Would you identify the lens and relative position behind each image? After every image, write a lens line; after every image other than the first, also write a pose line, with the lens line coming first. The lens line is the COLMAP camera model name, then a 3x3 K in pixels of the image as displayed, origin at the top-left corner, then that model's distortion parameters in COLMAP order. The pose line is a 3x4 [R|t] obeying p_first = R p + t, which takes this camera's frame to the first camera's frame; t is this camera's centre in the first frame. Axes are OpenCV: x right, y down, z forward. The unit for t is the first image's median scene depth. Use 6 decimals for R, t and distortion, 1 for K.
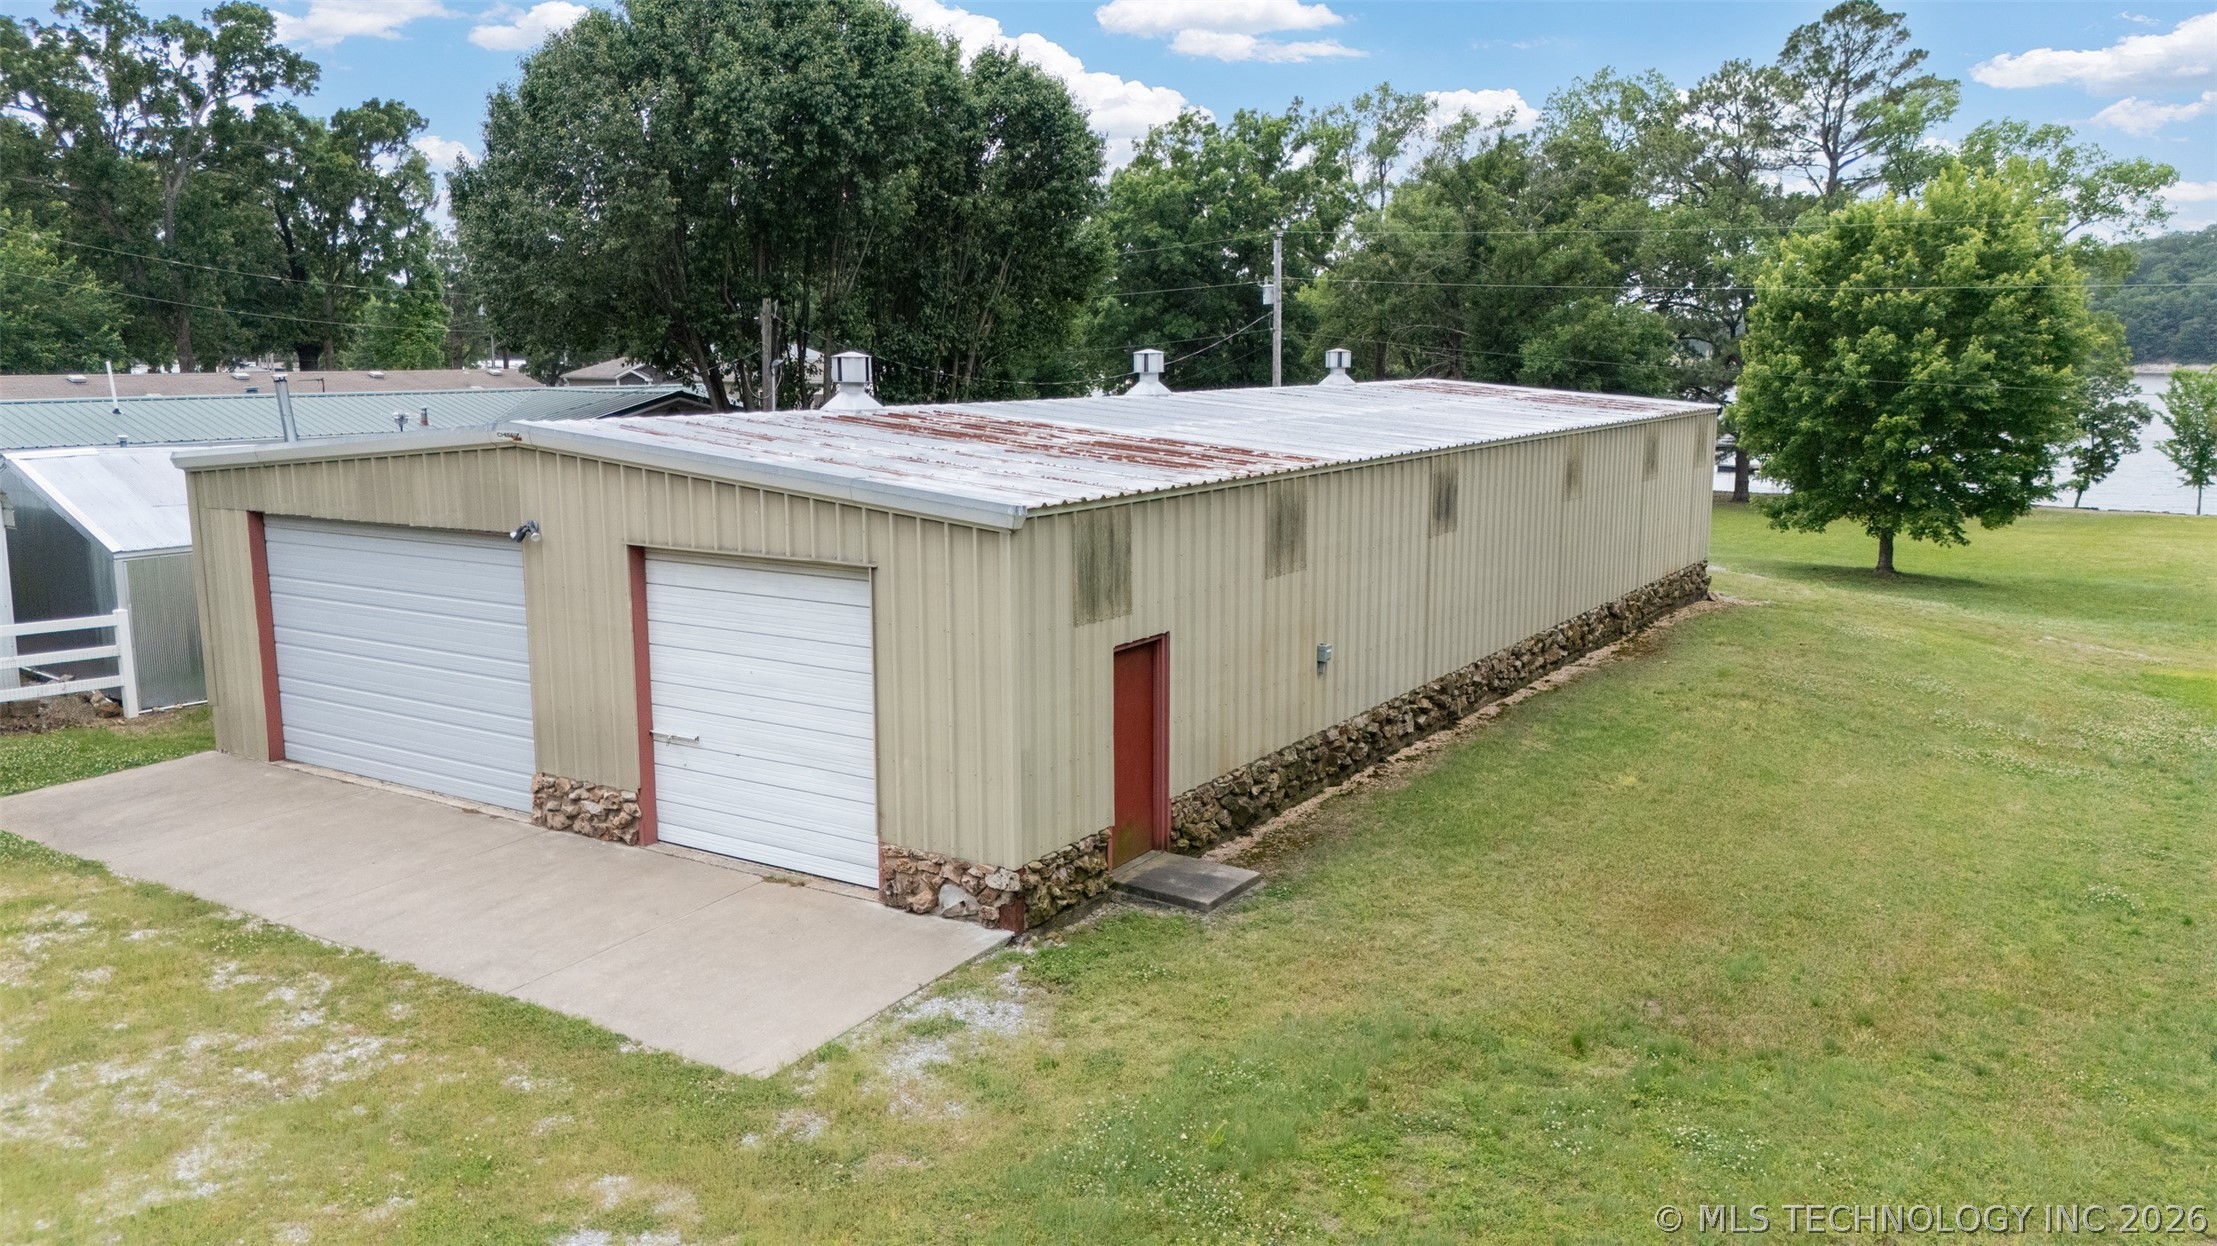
lens RADIAL K [[1647.1, 0, 1108.5], [0, 1647.1, 623.0], [0, 0, 1]] dist [0.063144, -0.052361]
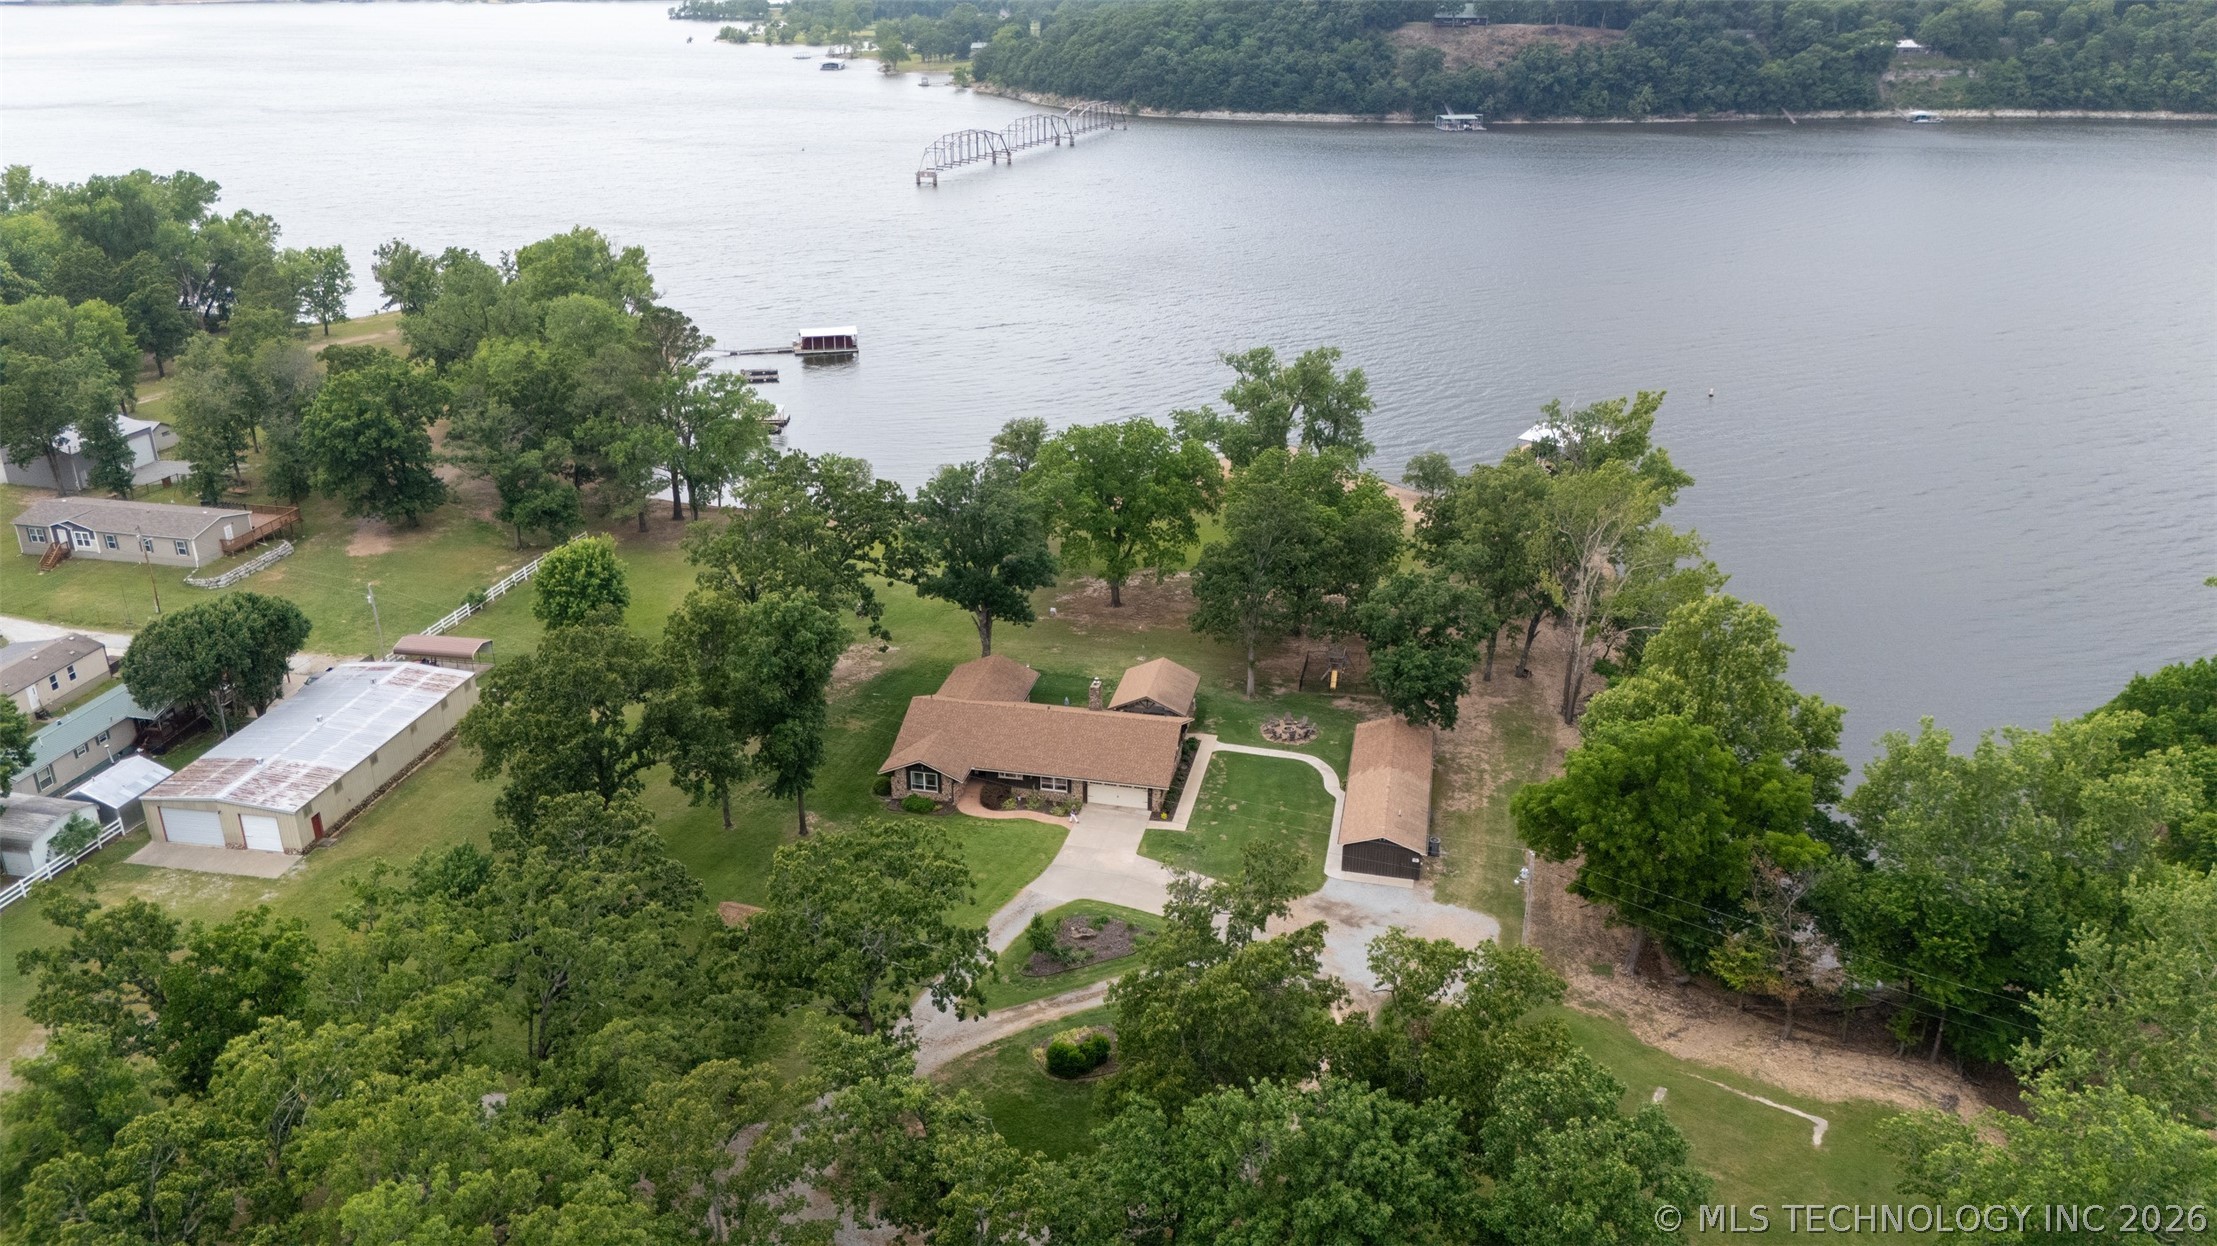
lens RADIAL K [[1647.1, 0, 1108.5], [0, 1647.1, 623.0], [0, 0, 1]] dist [0.063144, -0.052361]
pose [[0.930129, -0.145687, 0.337099, 0.876169], [0.060949, 0.966452, 0.249510, -2.317616], [-0.362140, -0.211531, 0.907805, -6.520764]]
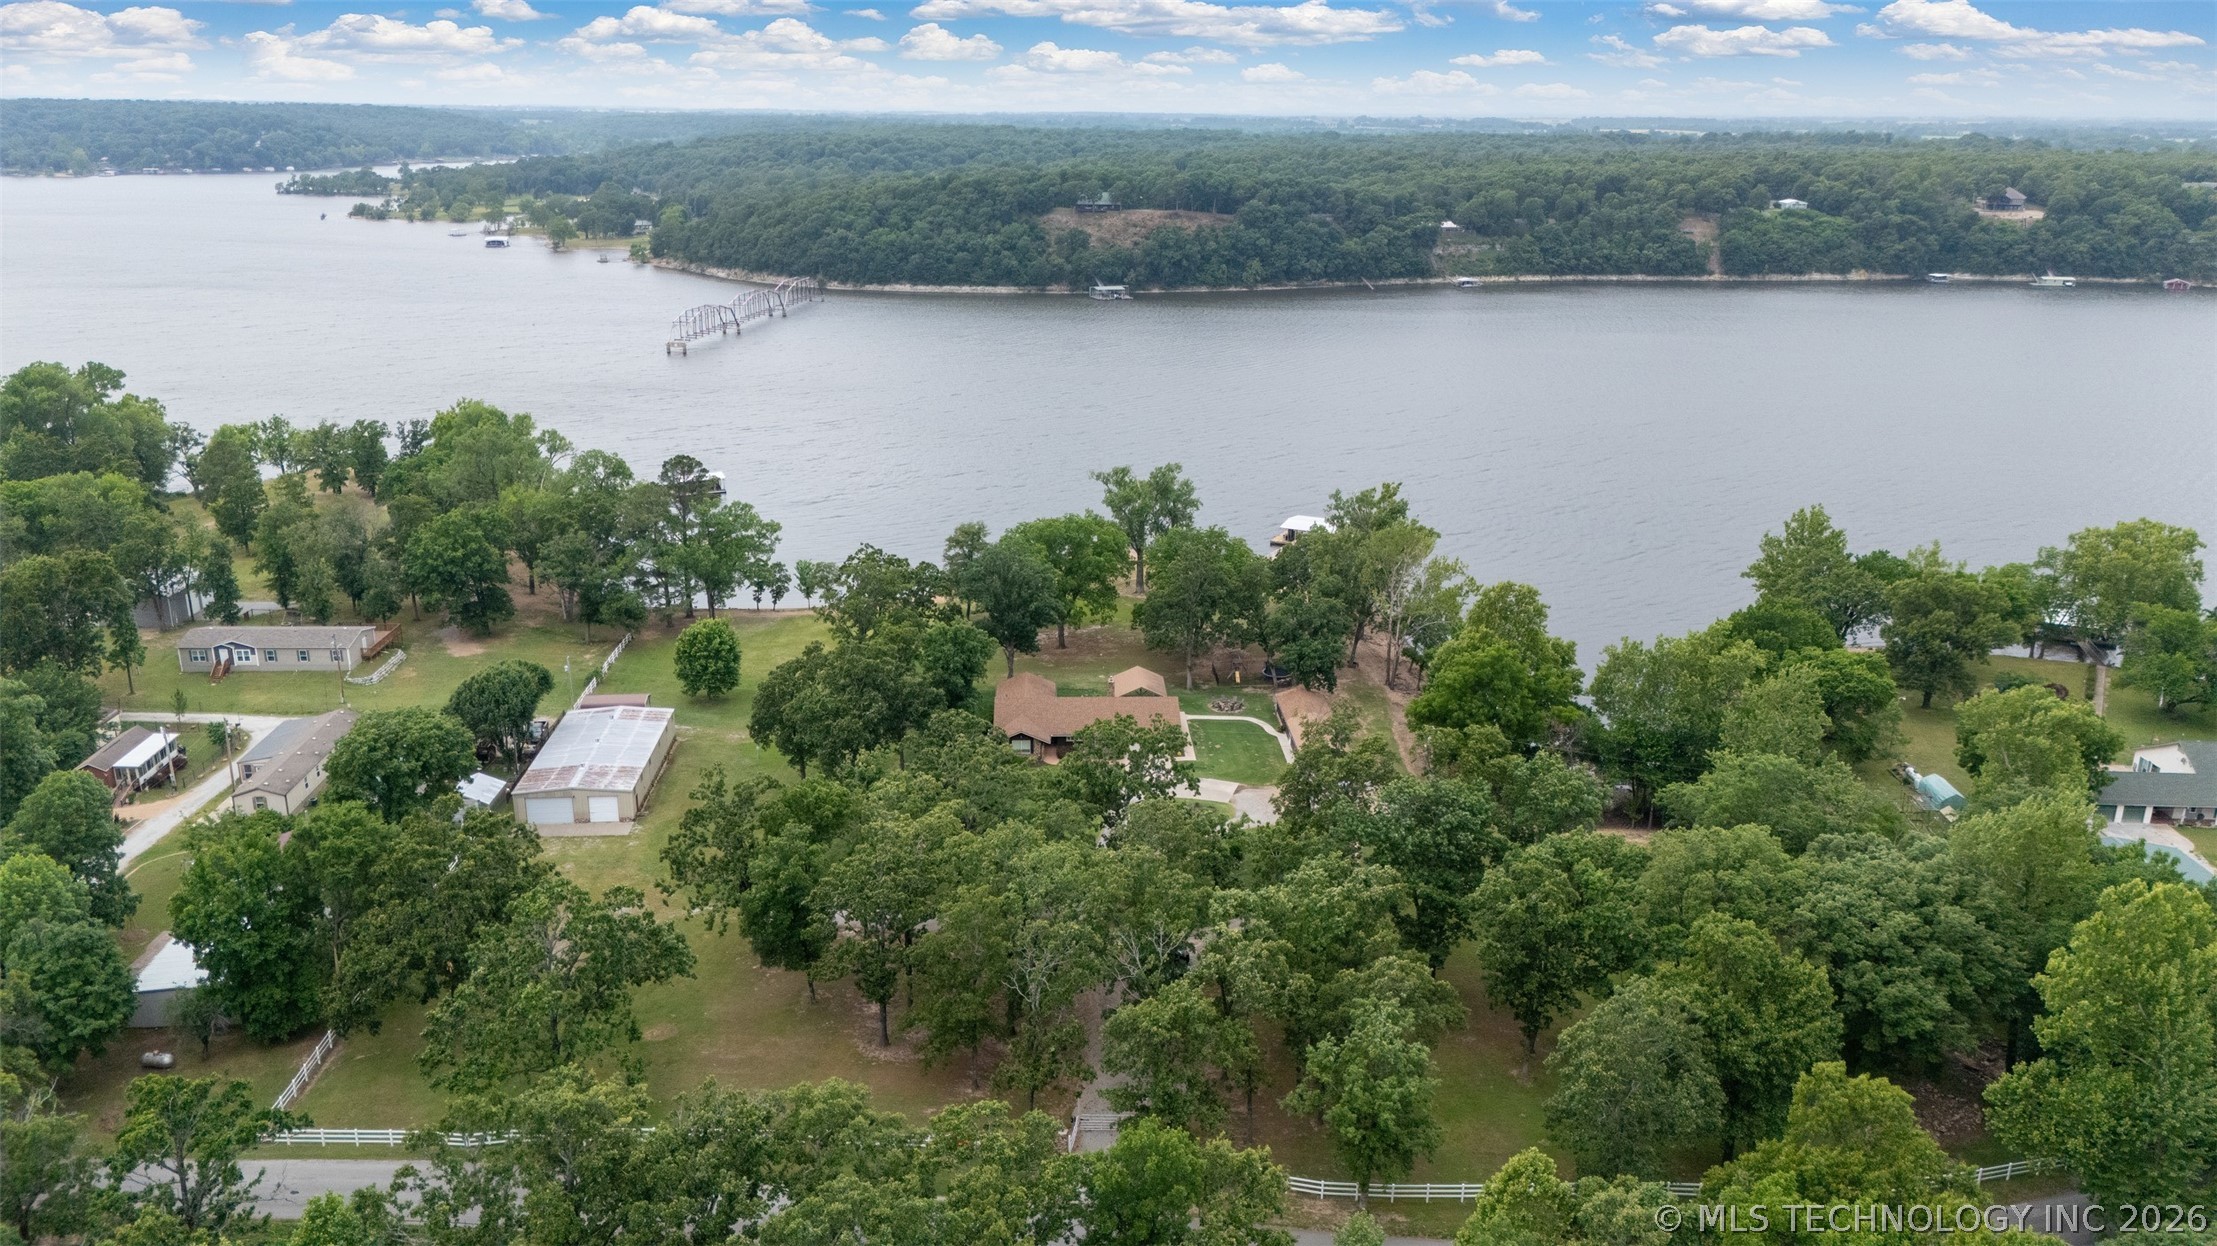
lens RADIAL K [[1663.0, 0, 1108.5], [0, 1663.0, 623.0], [0, 0, 1]] dist [0.130046, -0.157320]
pose [[0.806743, -0.172409, 0.565192, -3.303356], [0.085257, 0.980442, 0.177384, -2.614588], [-0.584720, -0.094917, 0.805663, -9.051658]]
